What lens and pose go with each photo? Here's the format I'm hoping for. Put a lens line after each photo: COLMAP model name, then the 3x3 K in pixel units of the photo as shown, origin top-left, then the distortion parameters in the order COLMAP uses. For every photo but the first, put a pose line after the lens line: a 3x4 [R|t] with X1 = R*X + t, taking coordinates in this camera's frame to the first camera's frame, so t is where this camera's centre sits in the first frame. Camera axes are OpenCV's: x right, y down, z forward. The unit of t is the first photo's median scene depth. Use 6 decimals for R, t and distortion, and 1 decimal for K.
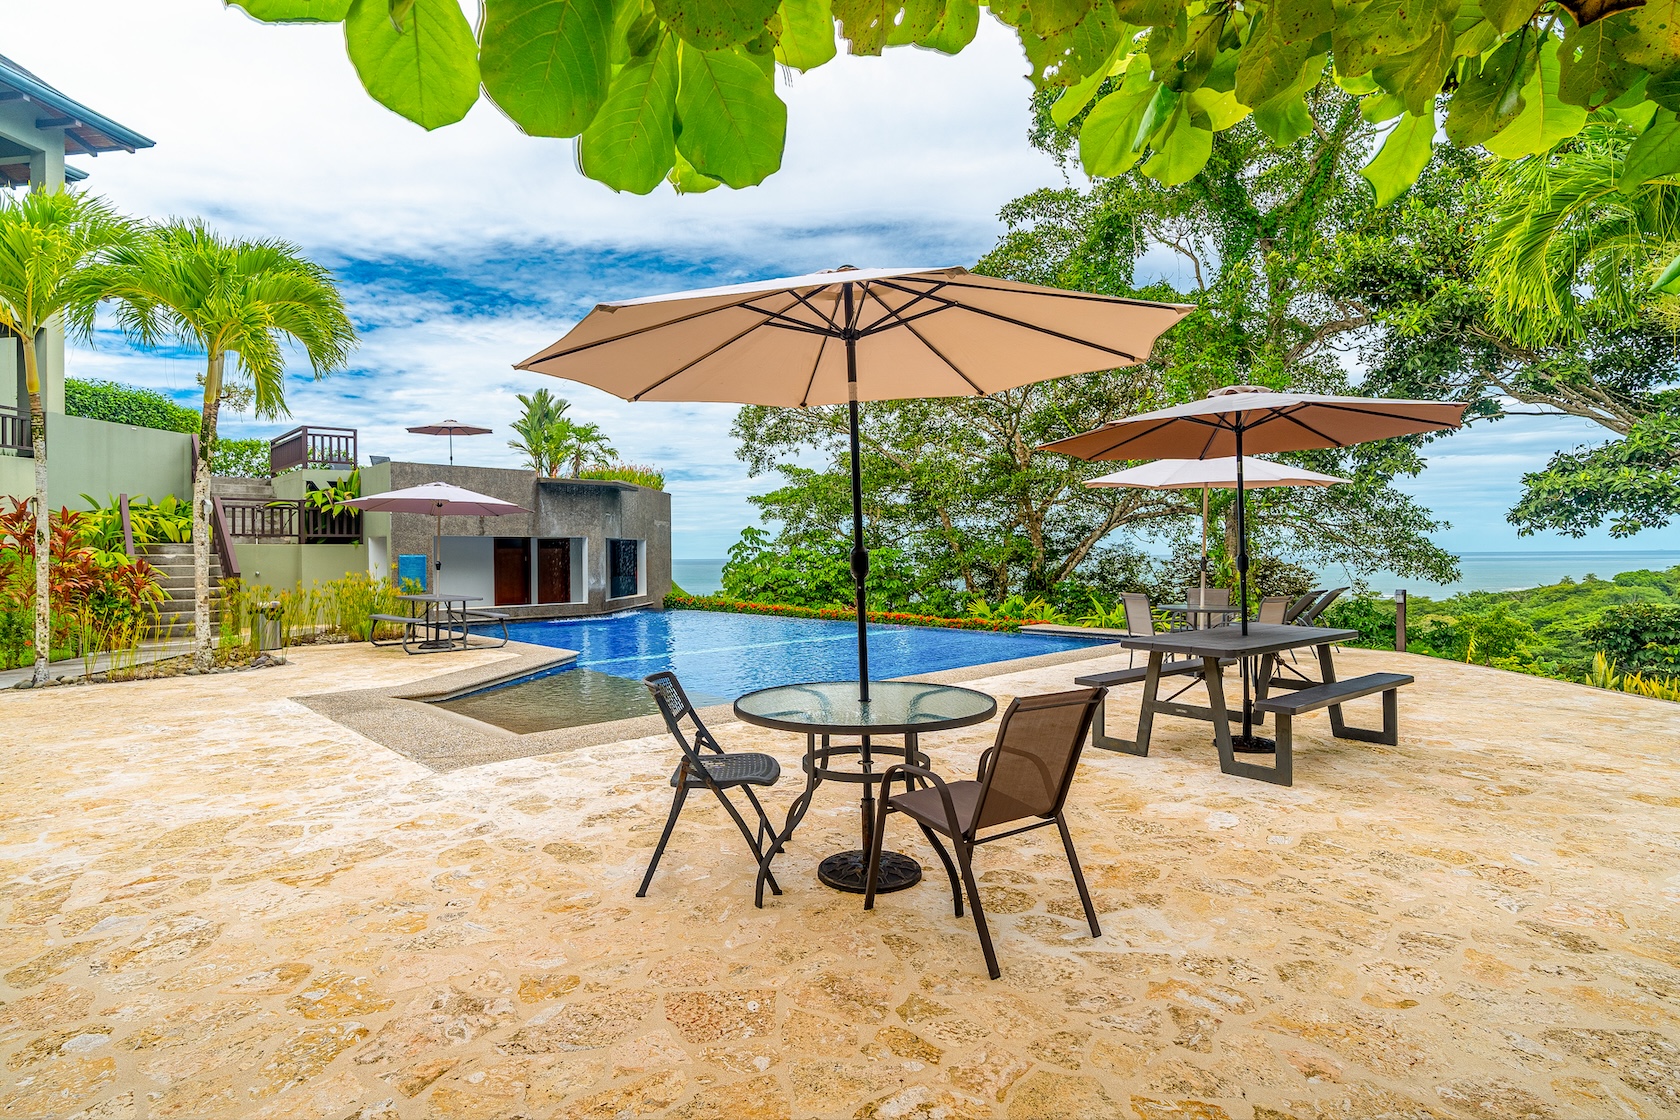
lens RADIAL K [[875.9, 0, 836.4], [0, 875.9, 542.3], [0, 0, 1]] dist [-0.004426, 0.000100]
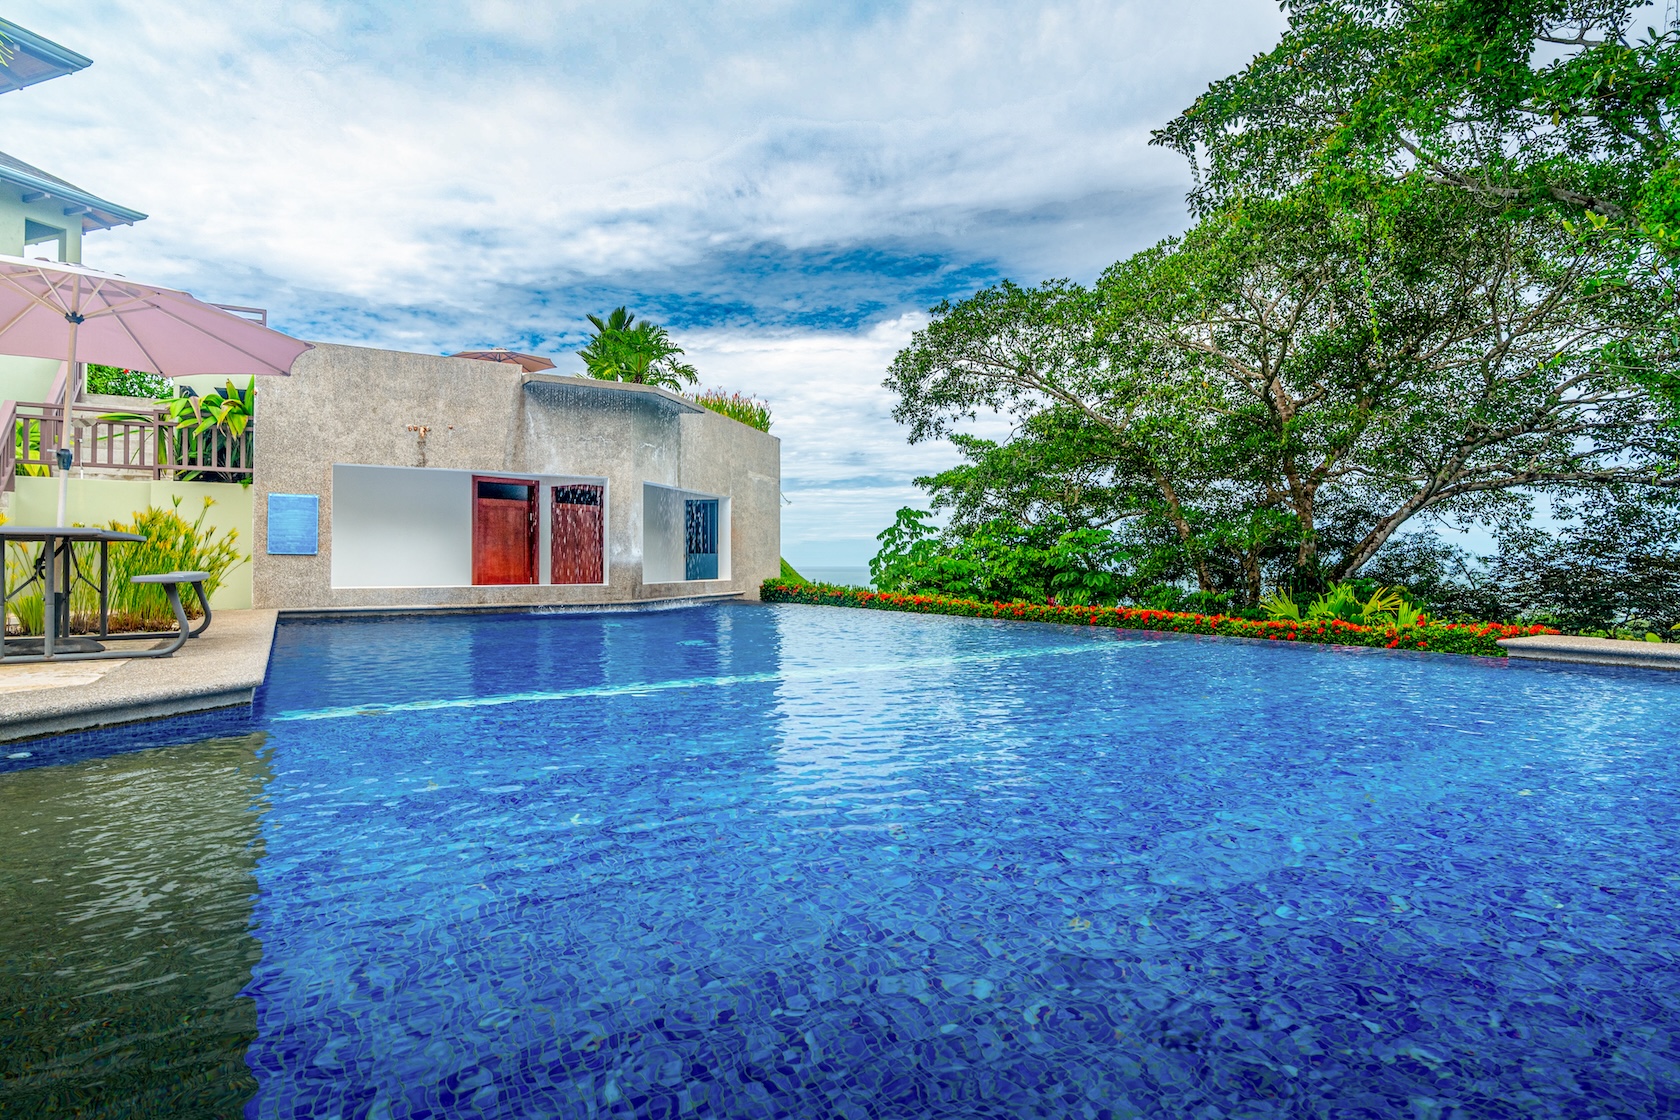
lens RADIAL K [[875.9, 0, 836.4], [0, 875.9, 542.3], [0, 0, 1]] dist [-0.004426, 0.000100]
pose [[0.978048, 0.001003, -0.208375, -0.000035], [-0.003300, 0.999938, -0.010674, 0.022878], [0.208352, 0.011128, 0.977991, 0.217483]]
